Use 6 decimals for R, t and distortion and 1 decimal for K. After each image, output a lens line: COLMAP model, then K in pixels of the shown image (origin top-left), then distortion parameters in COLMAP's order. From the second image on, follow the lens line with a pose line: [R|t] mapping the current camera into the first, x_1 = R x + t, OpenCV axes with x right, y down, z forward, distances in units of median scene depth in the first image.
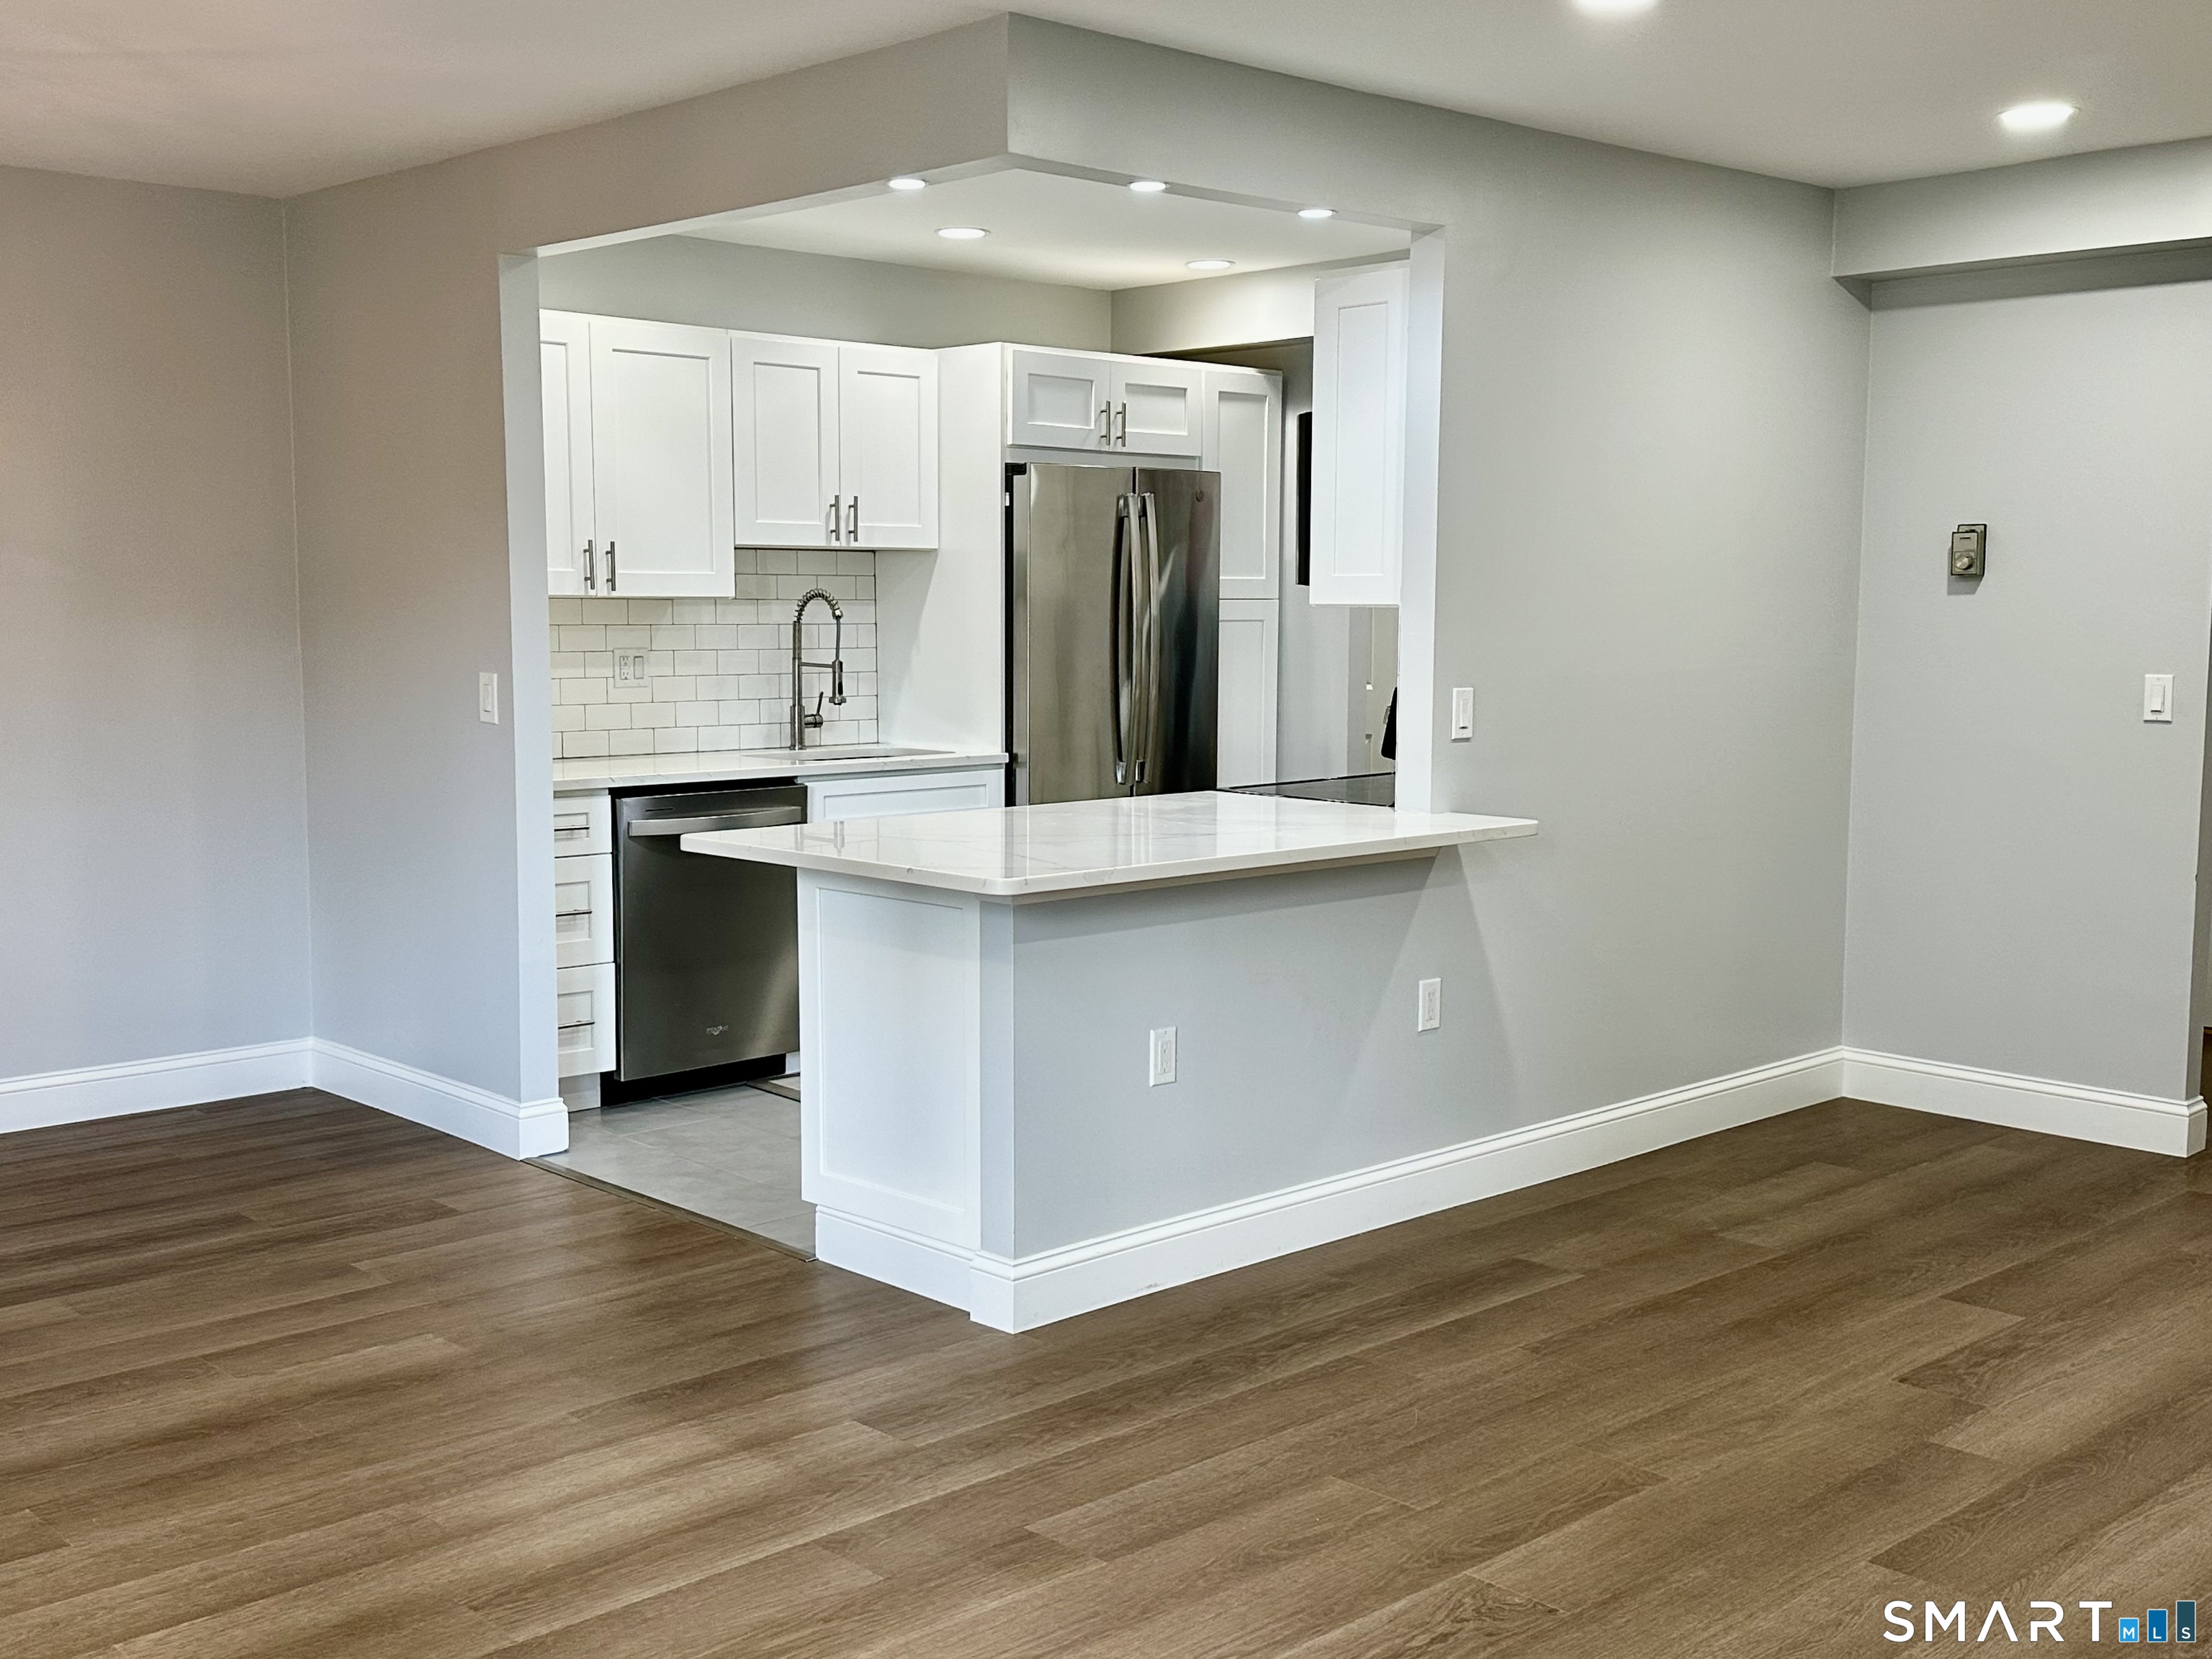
lens RADIAL K [[2334.5, 0, 1093.2], [0, 2334.5, 828.6], [0, 0, 1]] dist [0.077444, 0.000000]
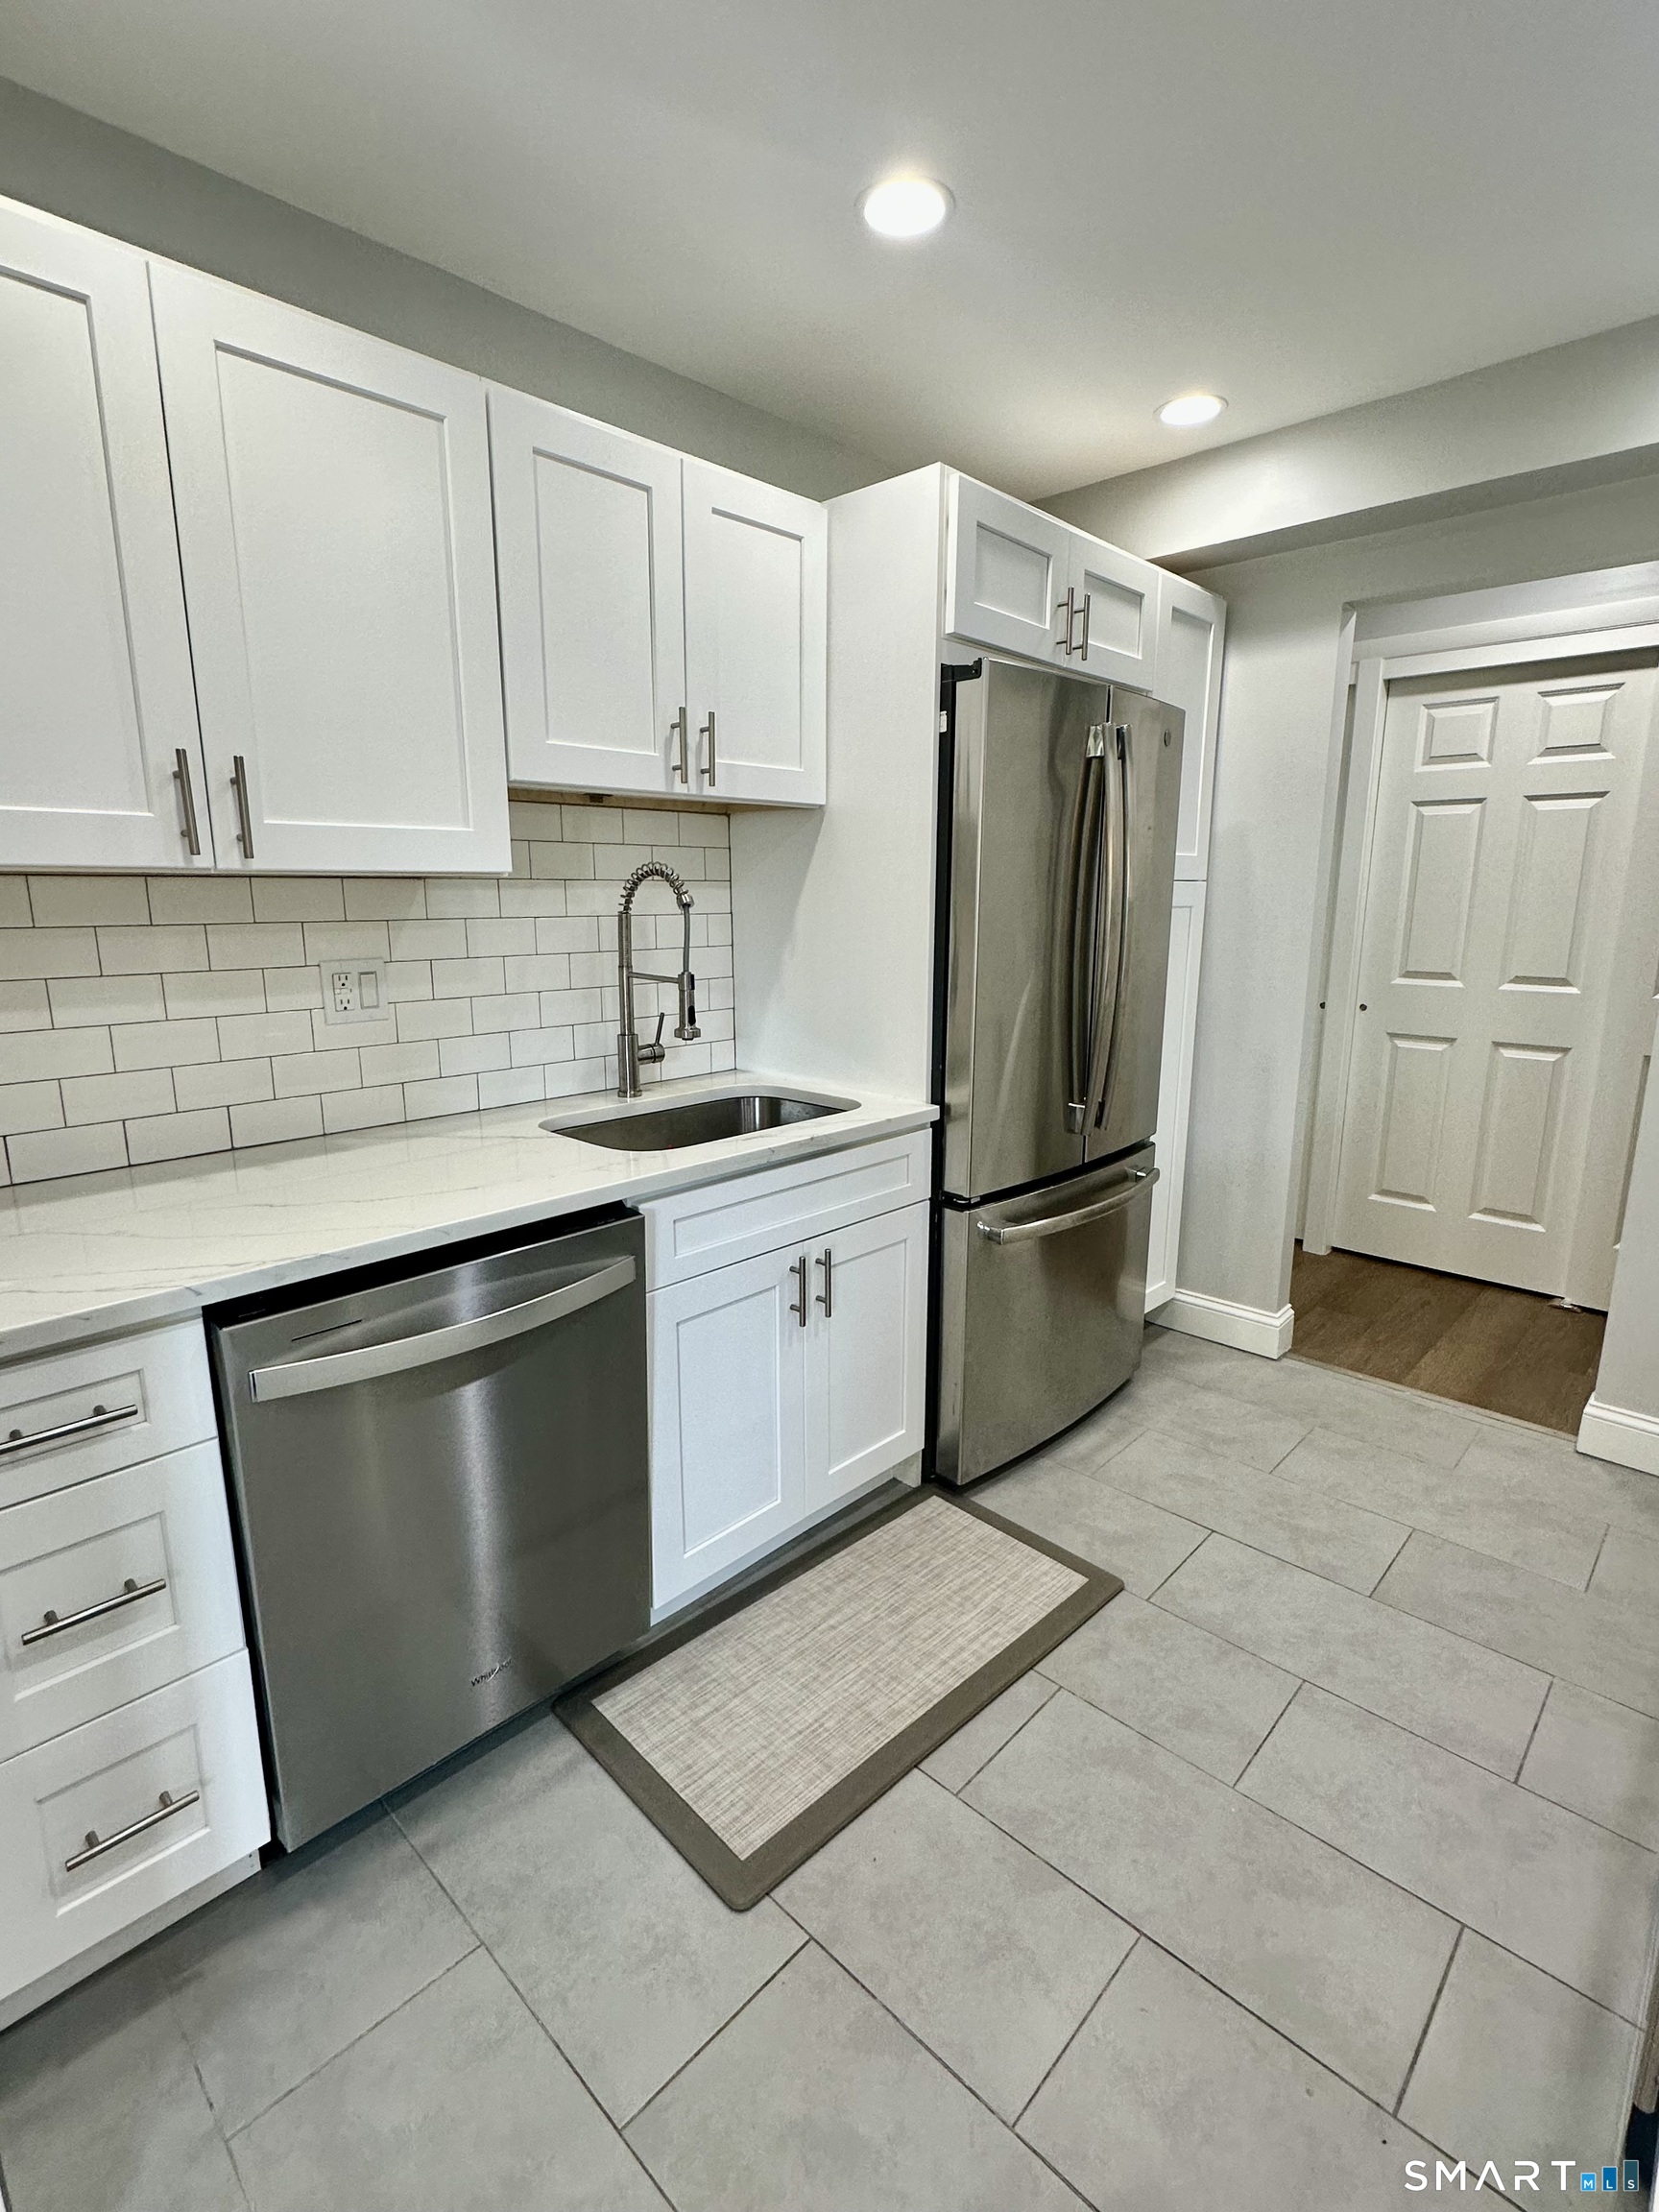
lens RADIAL K [[1022.1, 0, 822.3], [0, 1022.1, 1093.1], [0, 0, 1]] dist [-0.003550, 0.000695]
pose [[0.998773, -0.010466, 0.048397, -0.085170], [0.005463, 0.994731, 0.102369, -0.067201], [-0.049213, -0.101979, 0.993568, 0.706691]]
